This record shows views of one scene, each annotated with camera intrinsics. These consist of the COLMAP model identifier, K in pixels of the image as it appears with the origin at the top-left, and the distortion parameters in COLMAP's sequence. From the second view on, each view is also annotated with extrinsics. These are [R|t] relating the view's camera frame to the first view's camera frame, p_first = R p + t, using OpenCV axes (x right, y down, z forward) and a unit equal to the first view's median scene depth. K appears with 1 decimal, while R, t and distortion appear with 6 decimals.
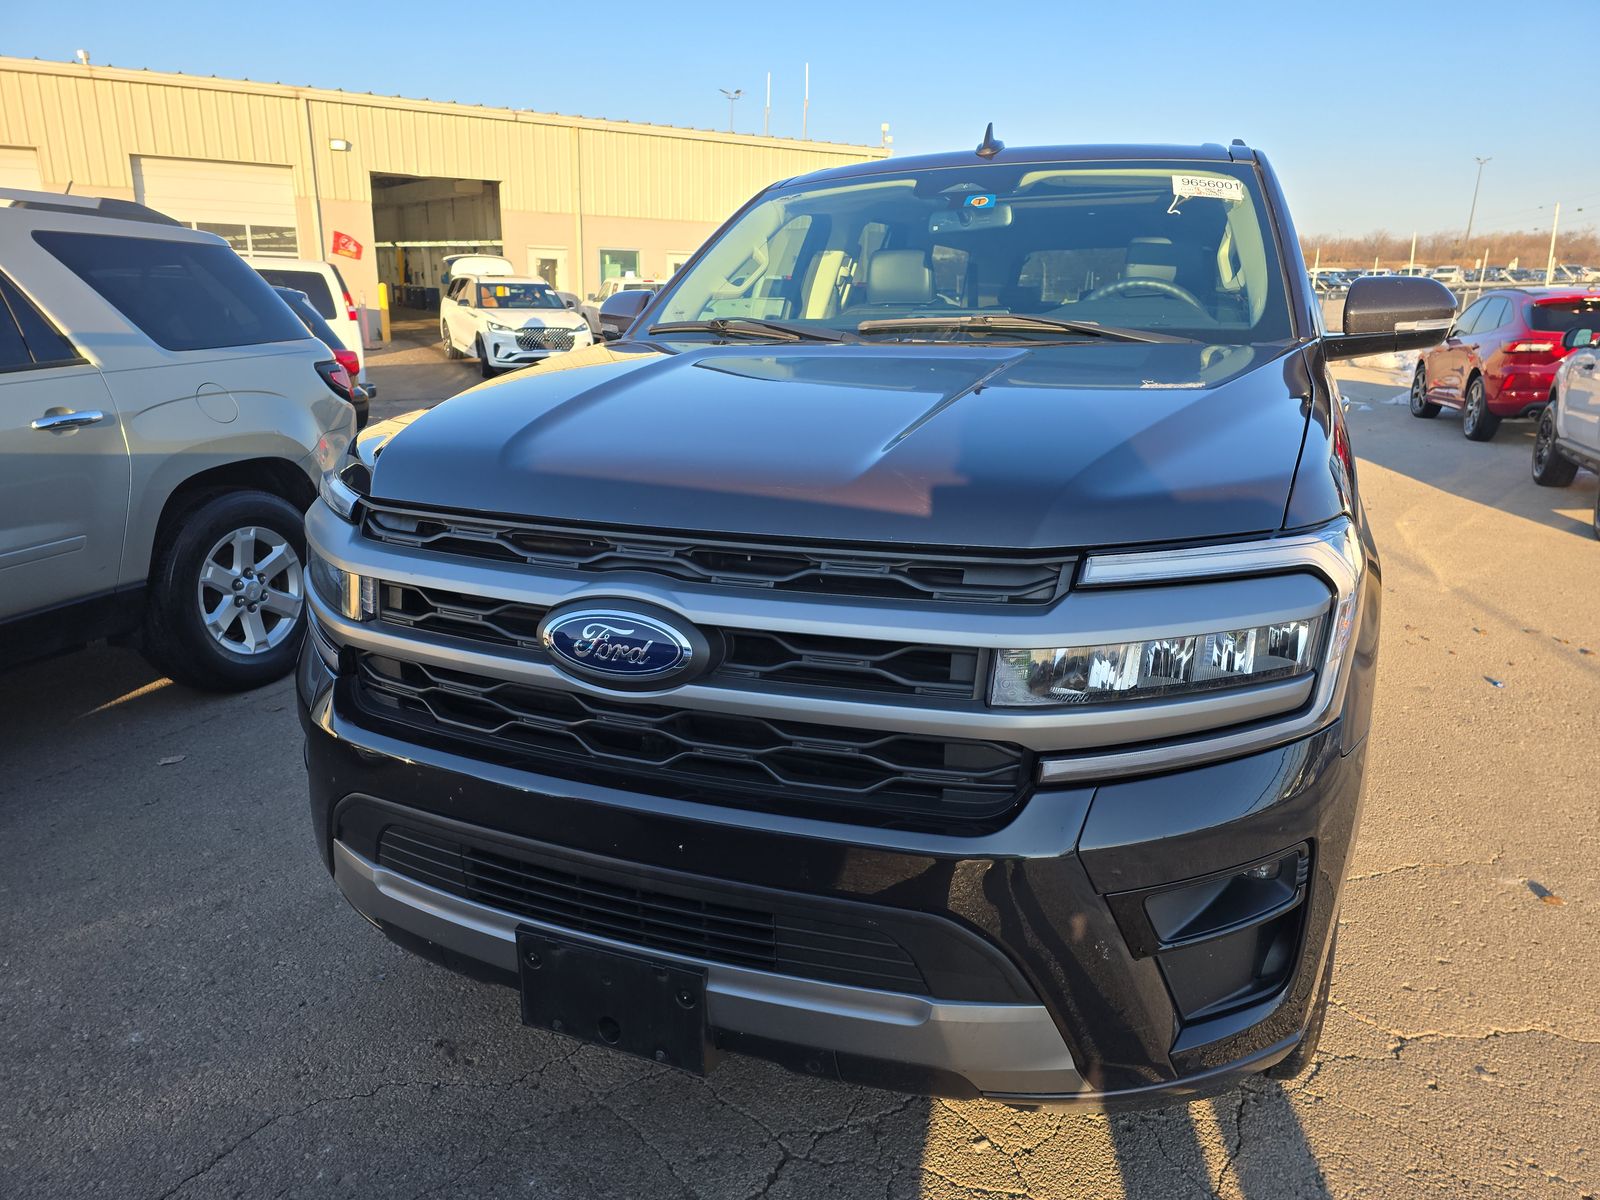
lens RADIAL K [[1105.0, 0, 800.0], [0, 1105.0, 600.0], [0, 0, 1]] dist [0.059204, -0.056716]
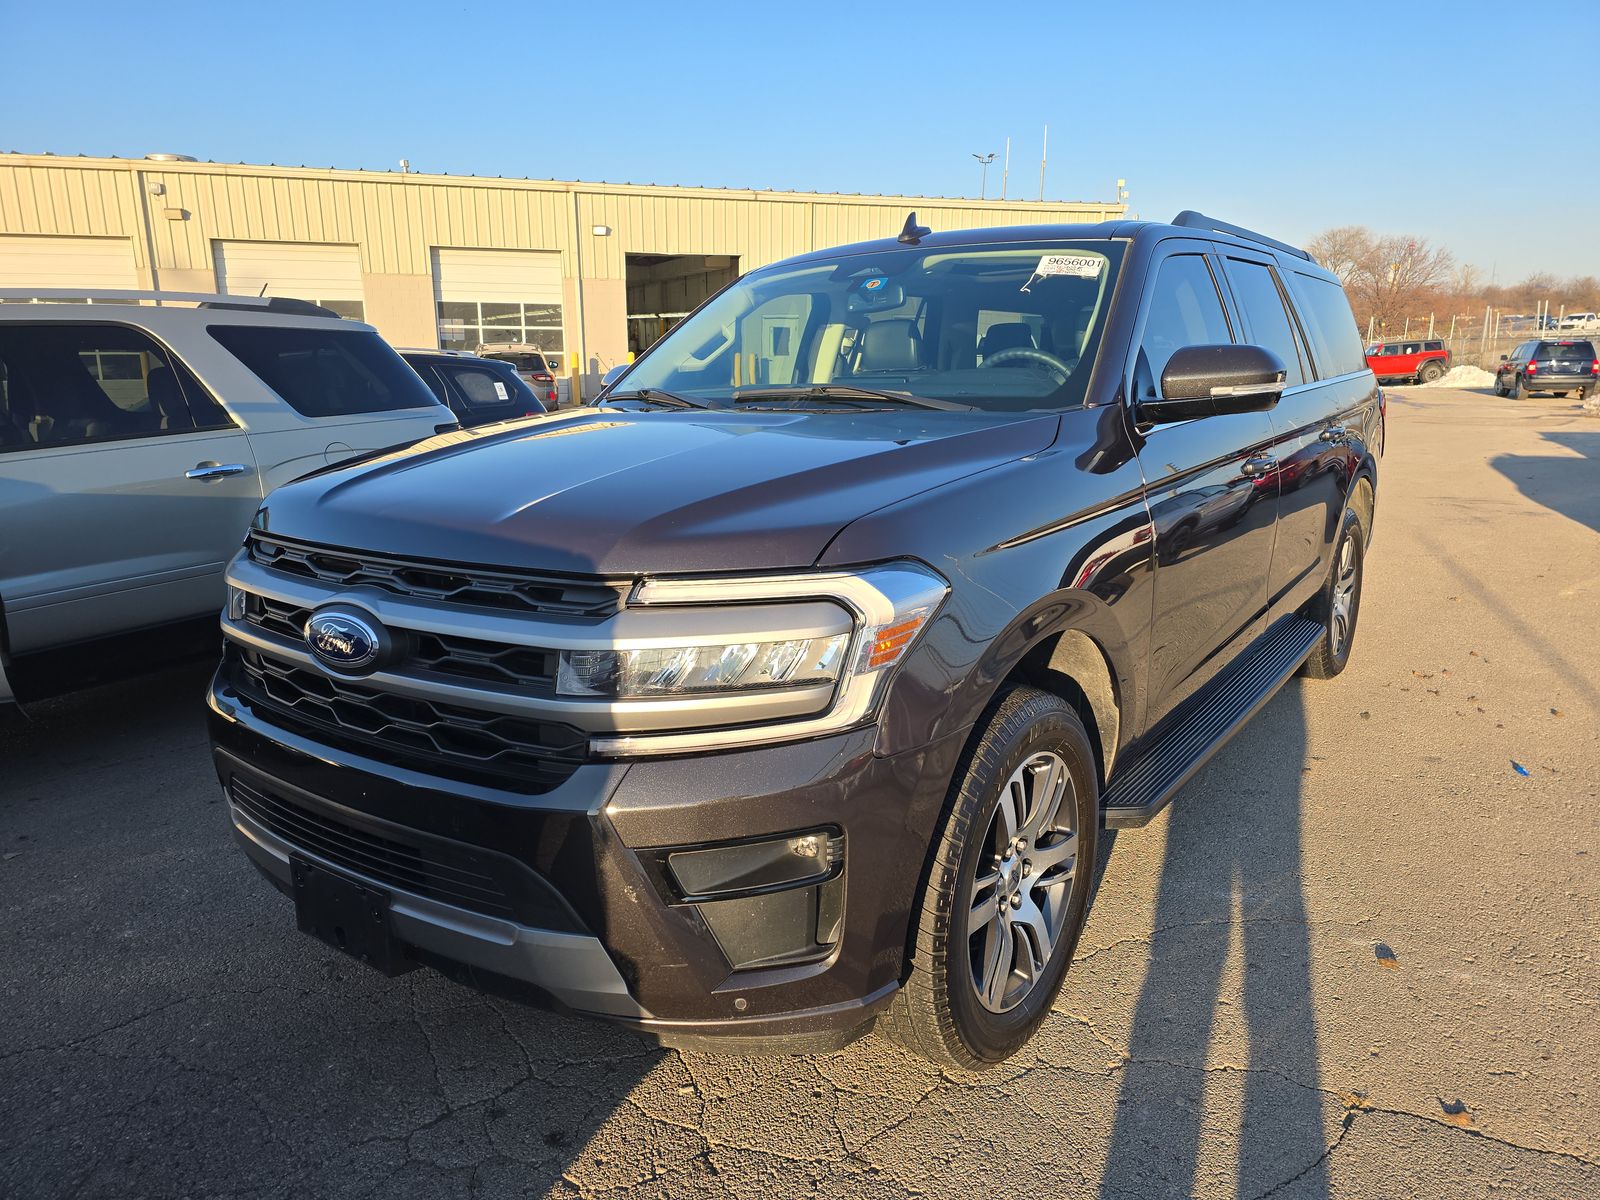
lens RADIAL K [[1105.0, 0, 800.0], [0, 1105.0, 600.0], [0, 0, 1]] dist [0.059204, -0.056716]
pose [[0.971005, 0.033965, -0.236633, 0.350709], [-0.045583, 0.998000, -0.043801, 0.013732], [0.234672, 0.053318, 0.970611, -0.087984]]
